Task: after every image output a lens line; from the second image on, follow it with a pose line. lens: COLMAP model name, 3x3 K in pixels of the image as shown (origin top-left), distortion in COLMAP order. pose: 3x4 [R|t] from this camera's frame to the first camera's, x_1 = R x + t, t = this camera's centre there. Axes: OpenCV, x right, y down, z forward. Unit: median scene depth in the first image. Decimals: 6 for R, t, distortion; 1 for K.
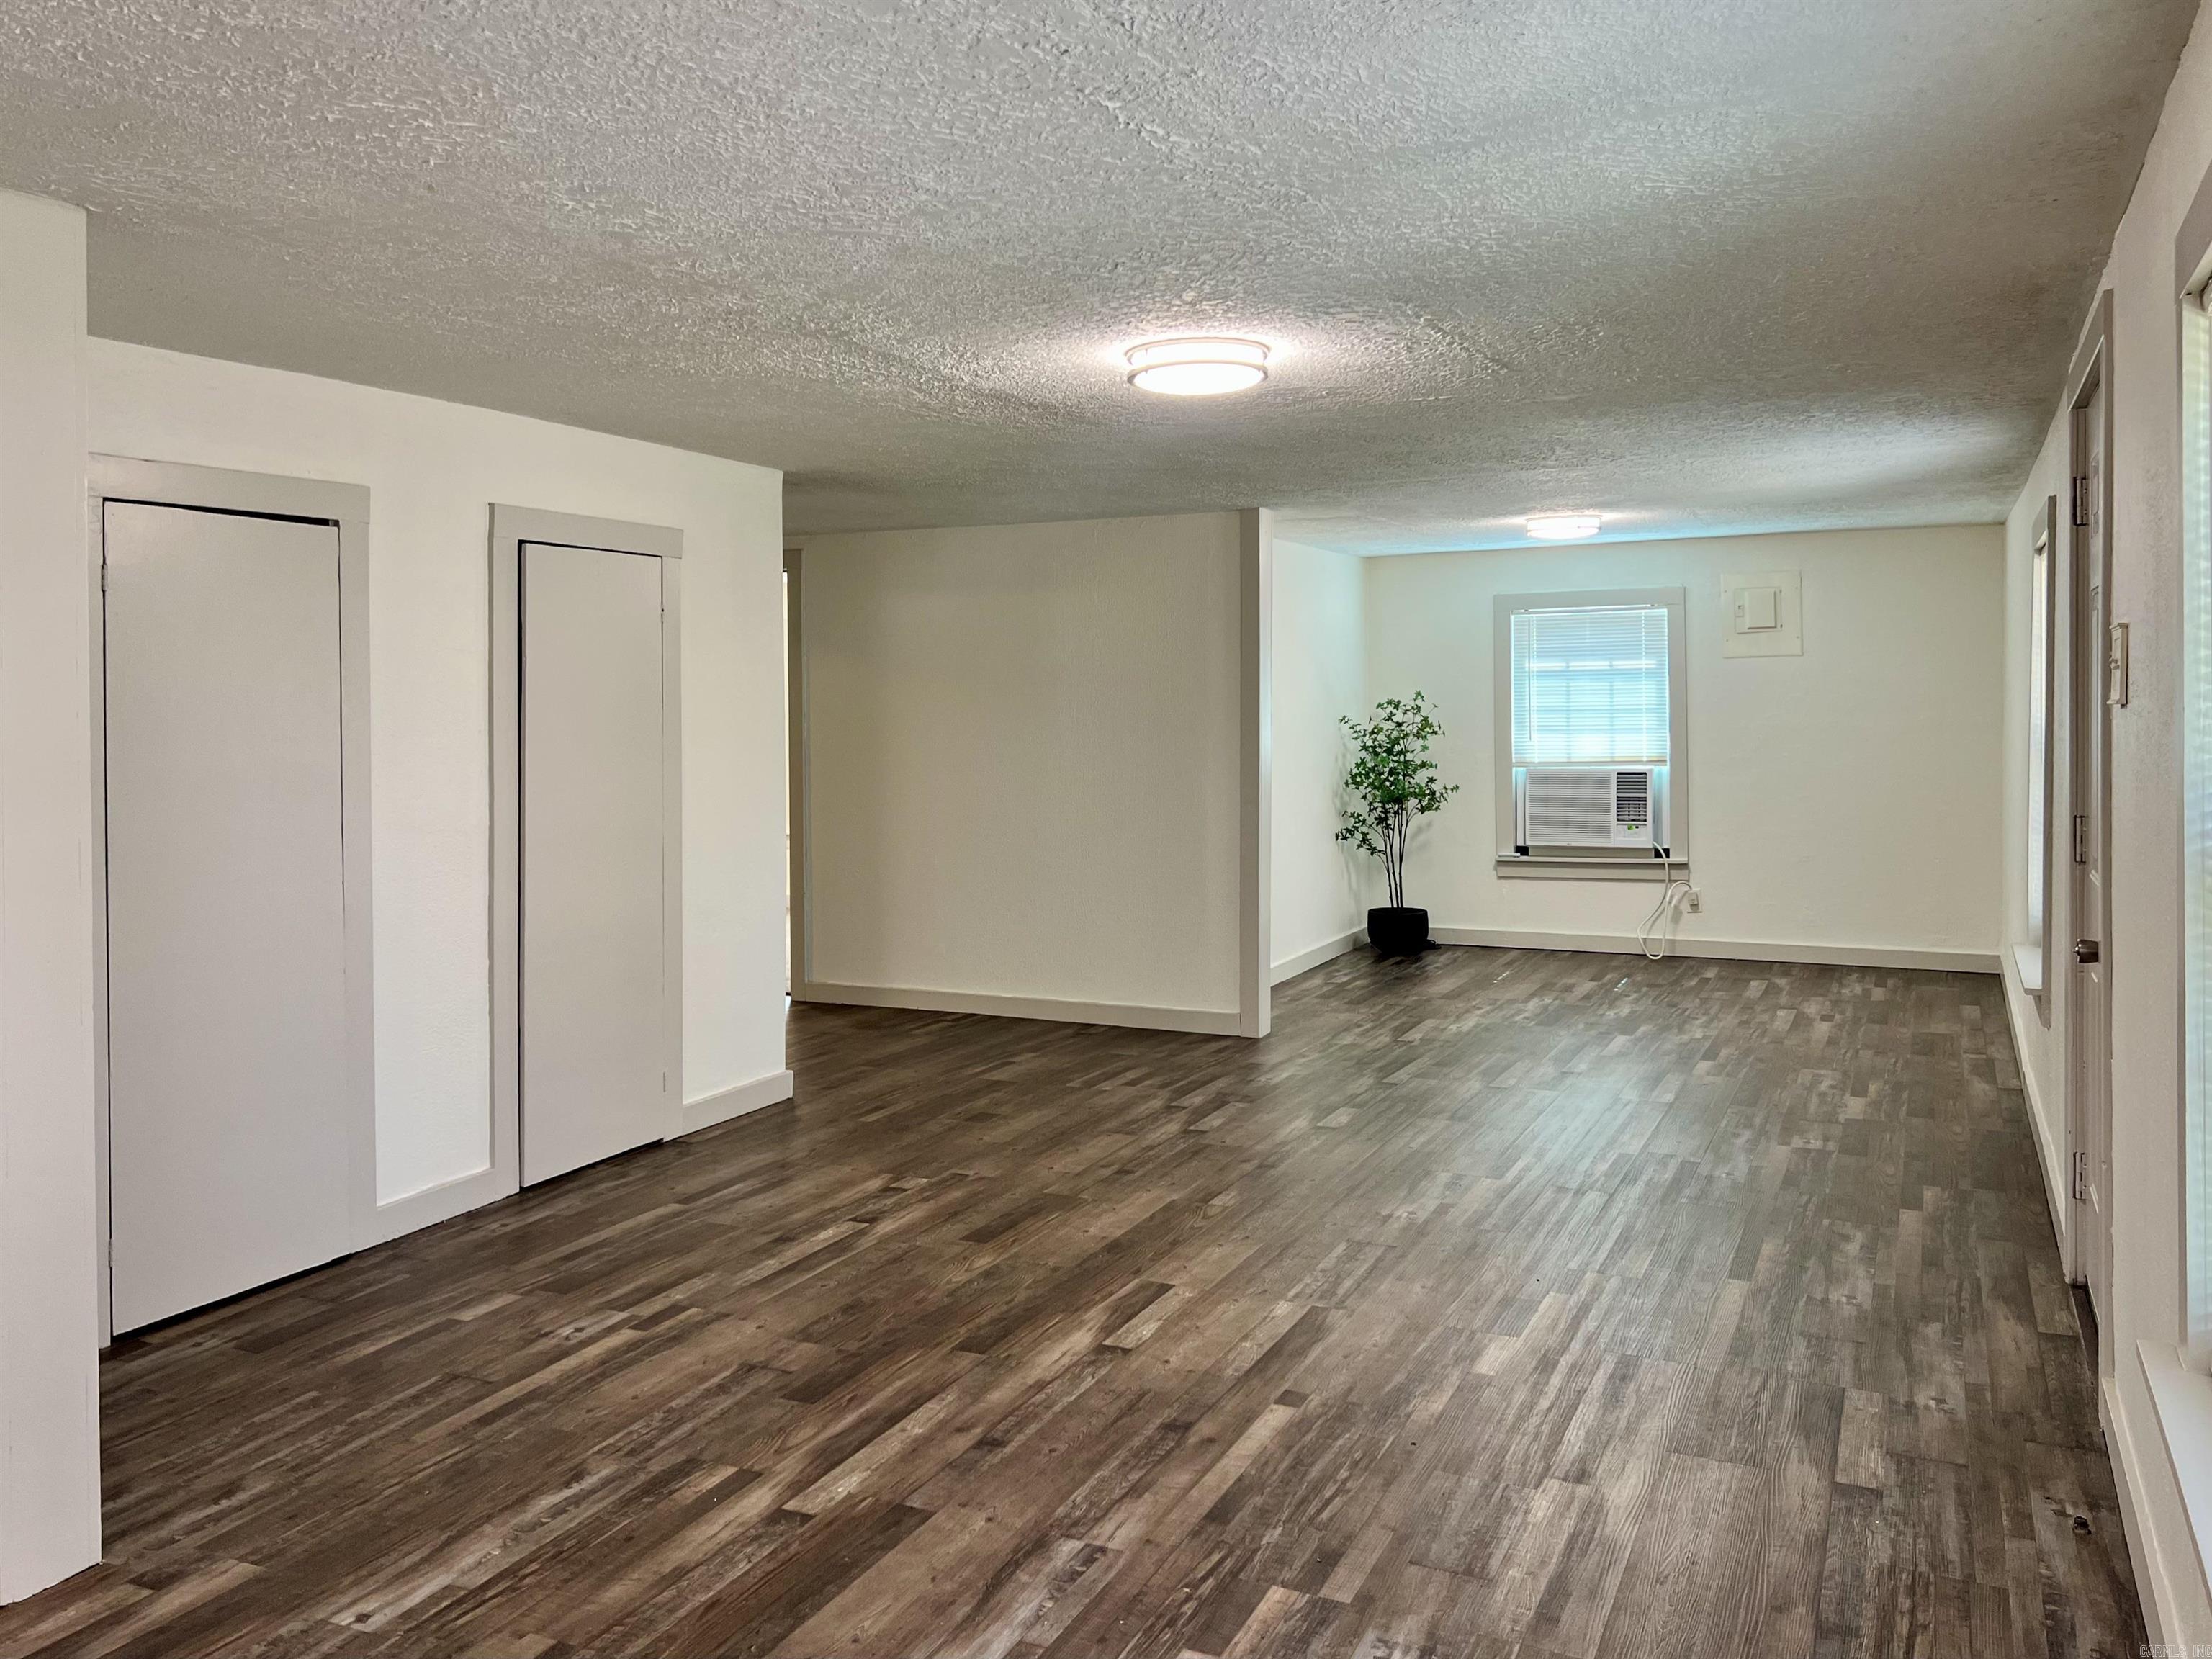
lens RADIAL K [[1710.7, 0, 1124.4], [0, 1710.7, 725.5], [0, 0, 1]] dist [0.057721, -0.045222]
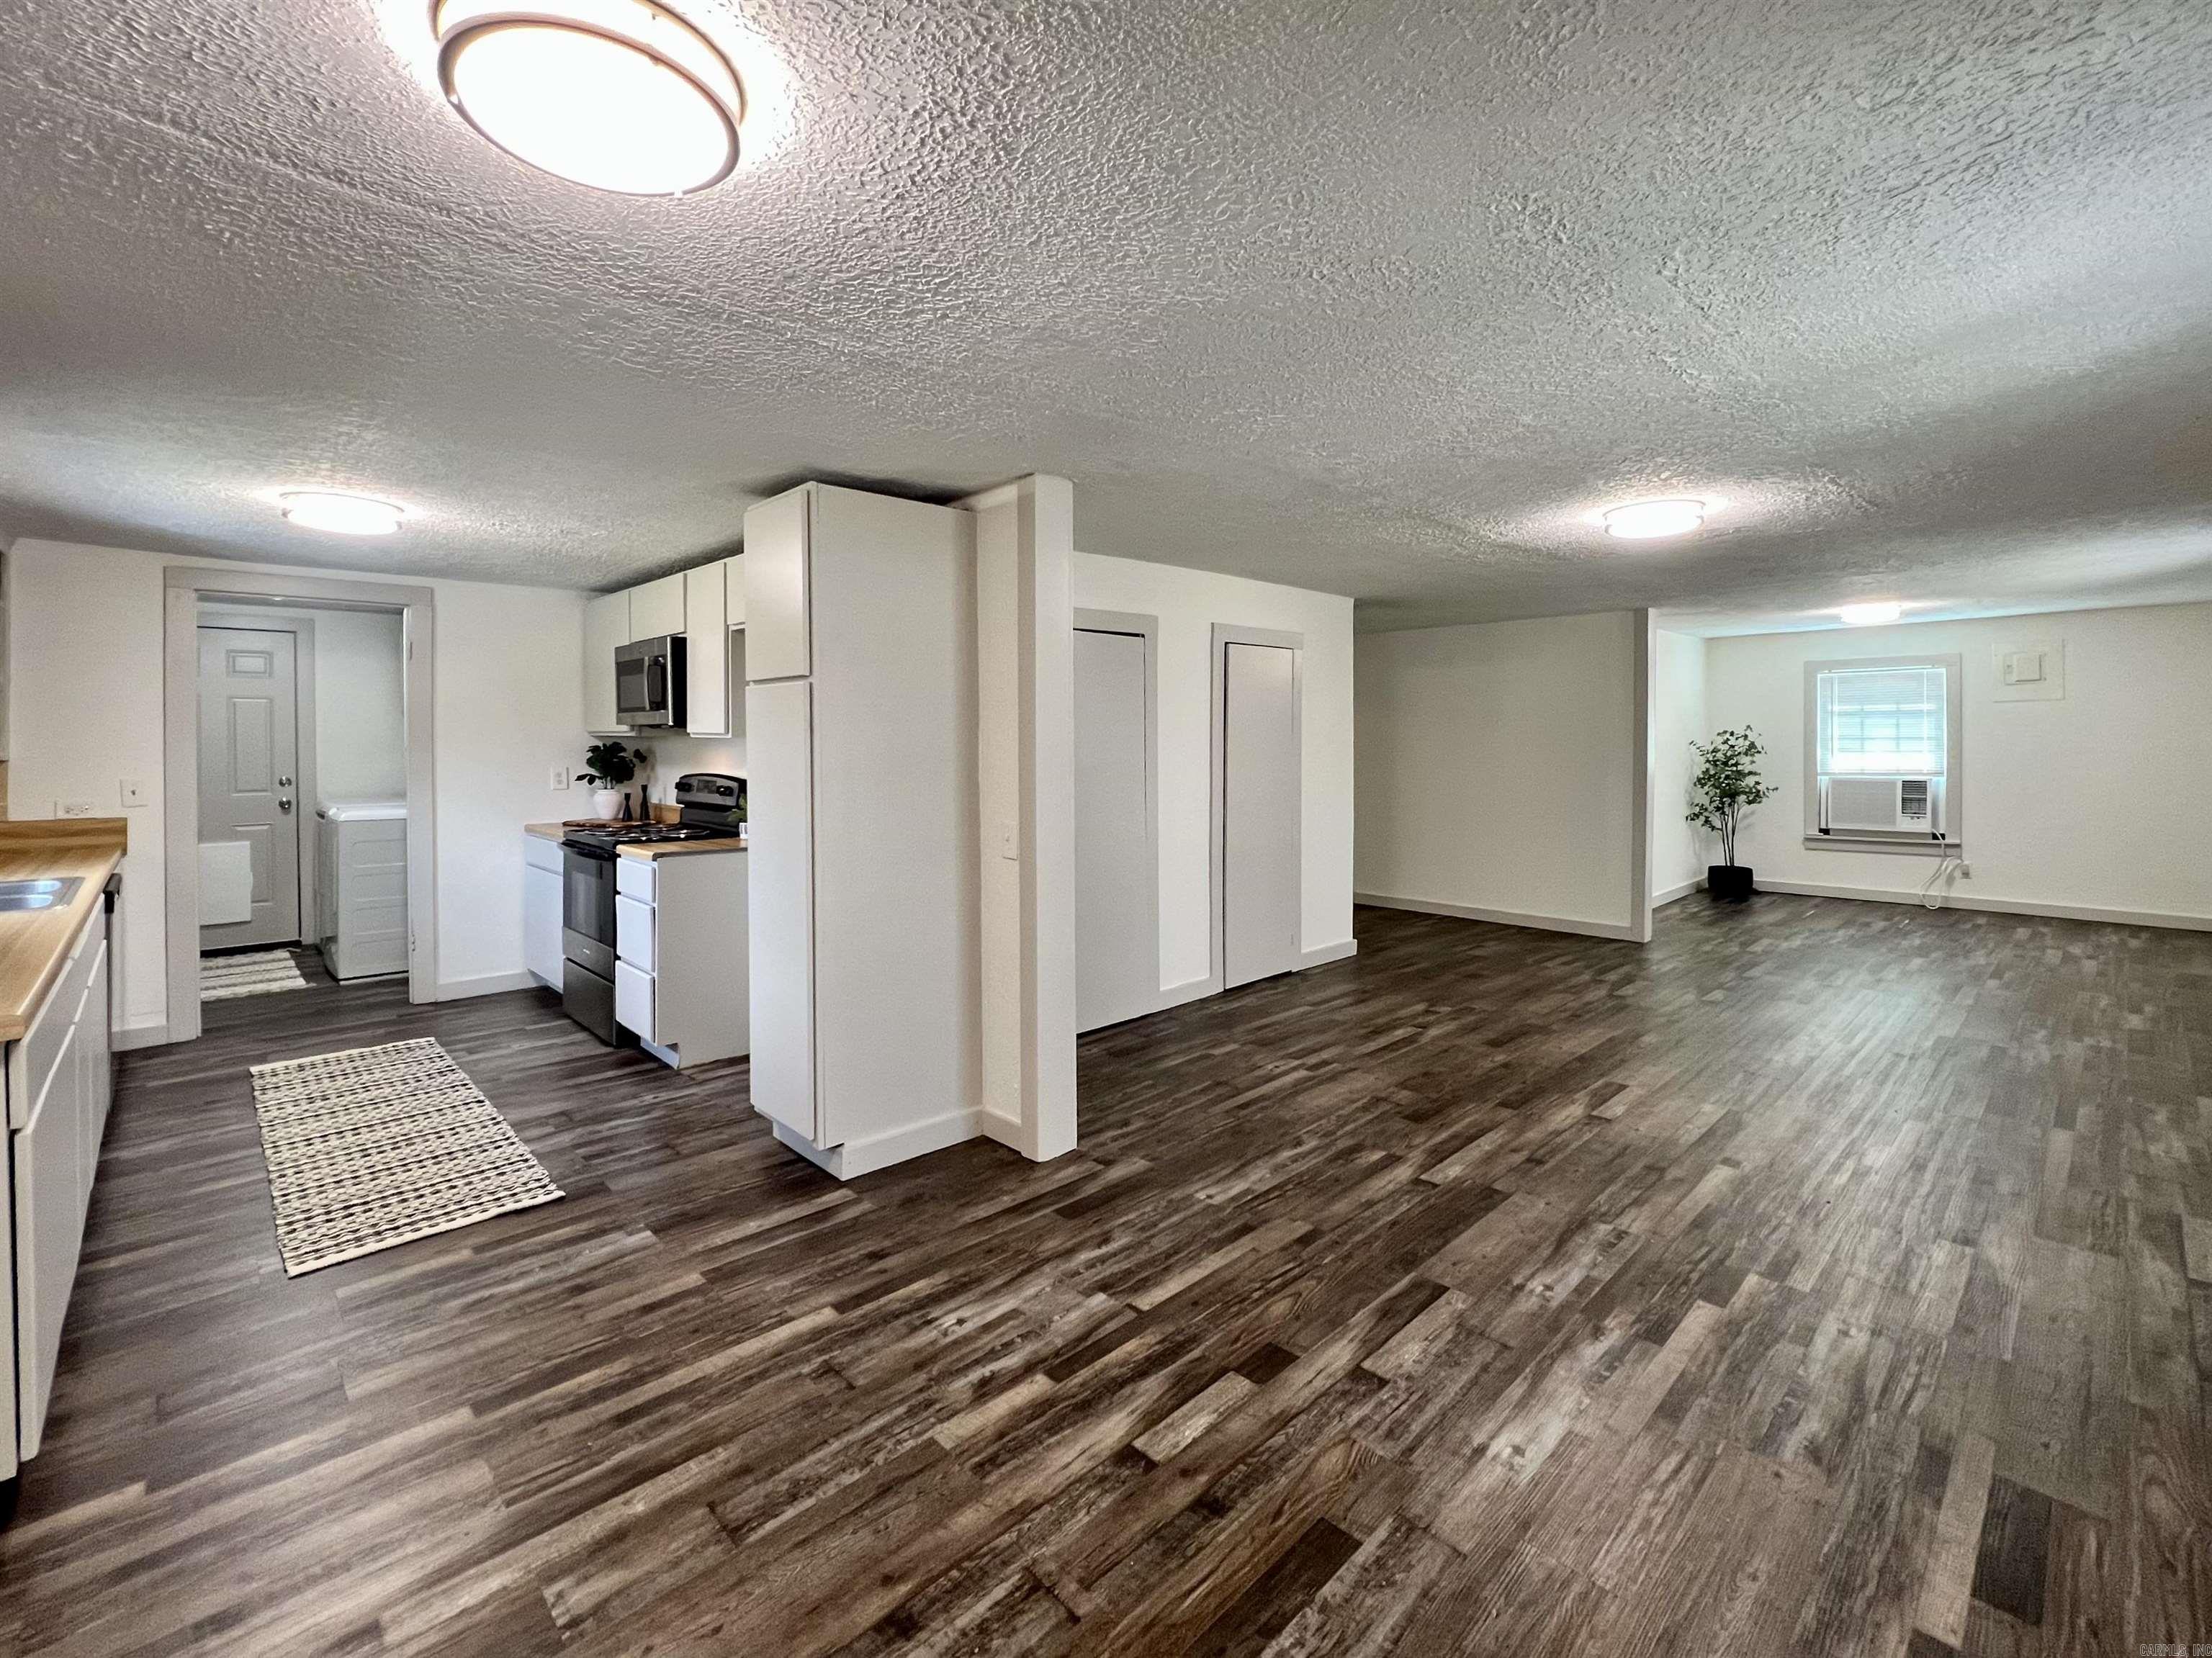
lens RADIAL K [[985.8, 0, 1133.8], [0, 985.8, 749.7], [0, 0, 1]] dist [-0.000920, 0.001855]
pose [[0.938860, 0.008070, -0.344205, -0.095358], [-0.007536, 0.999967, 0.002888, 0.008515], [0.344217, -0.000117, 0.938890, -0.039010]]
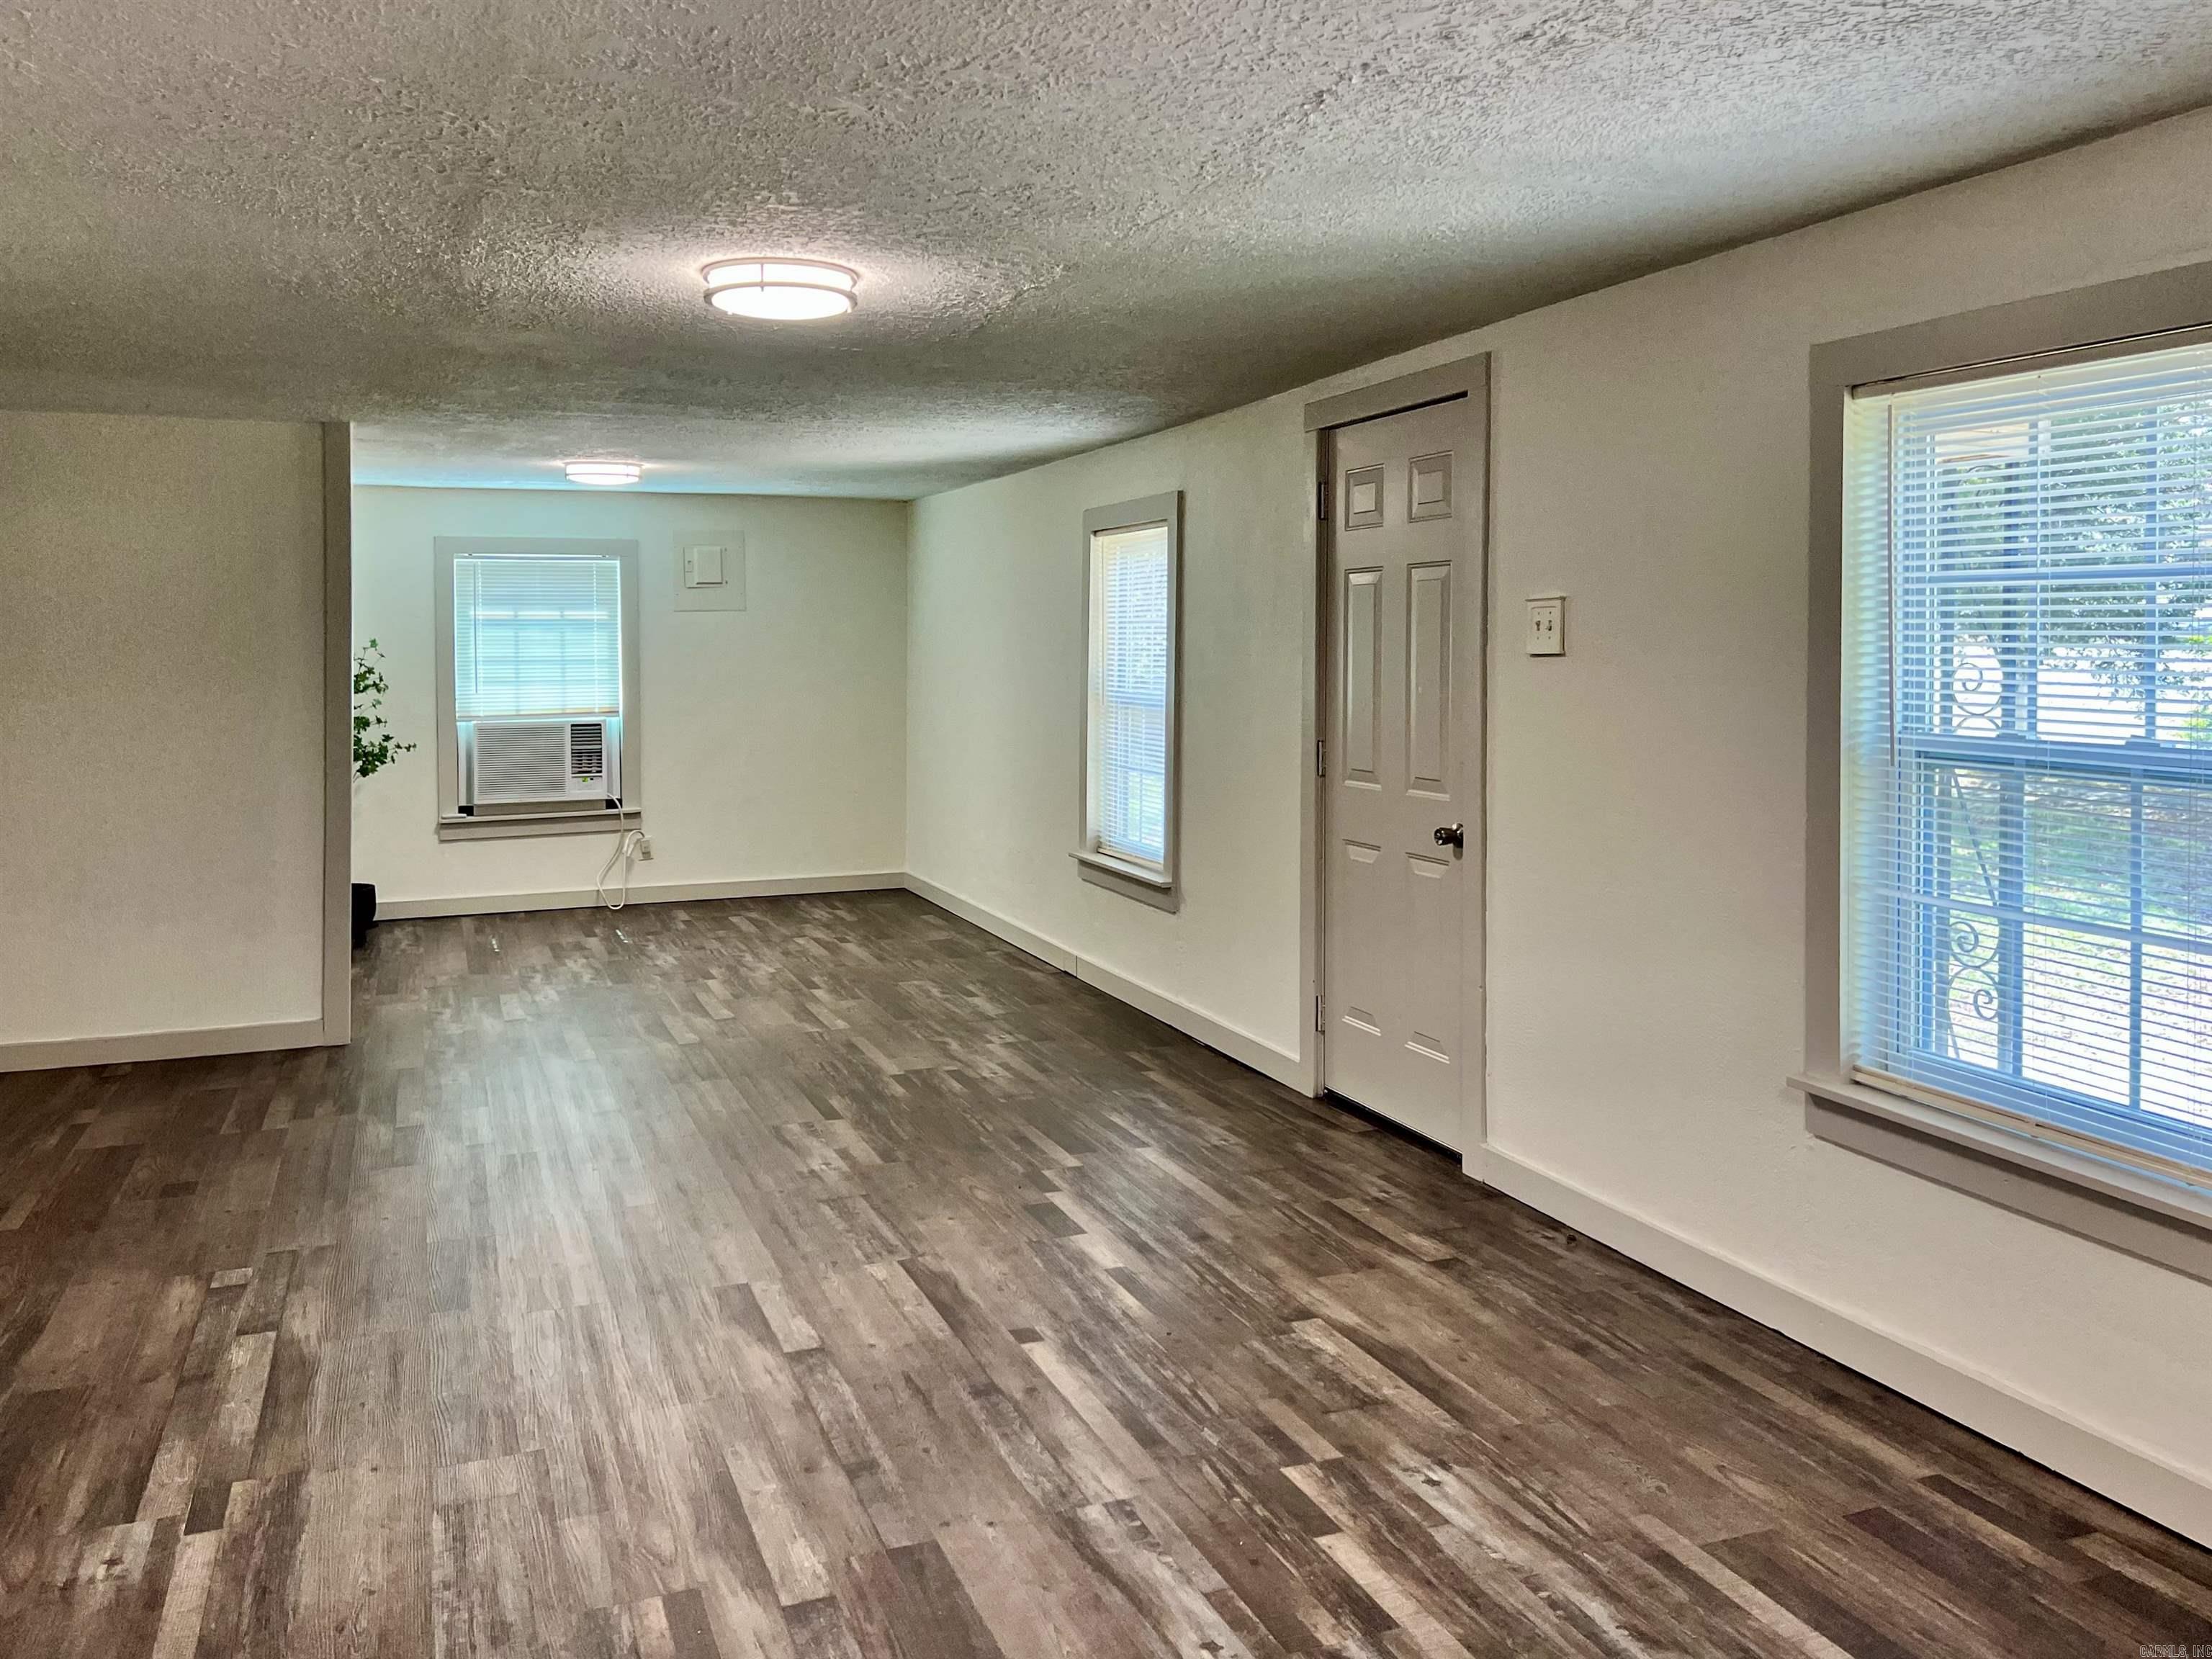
lens RADIAL K [[1710.7, 0, 1124.4], [0, 1710.7, 725.5], [0, 0, 1]] dist [0.057721, -0.045222]
pose [[0.682845, -0.024799, 0.730142, -0.515183], [0.004214, 0.999541, 0.030008, -0.000947], [-0.730551, -0.017414, 0.682636, 0.230995]]
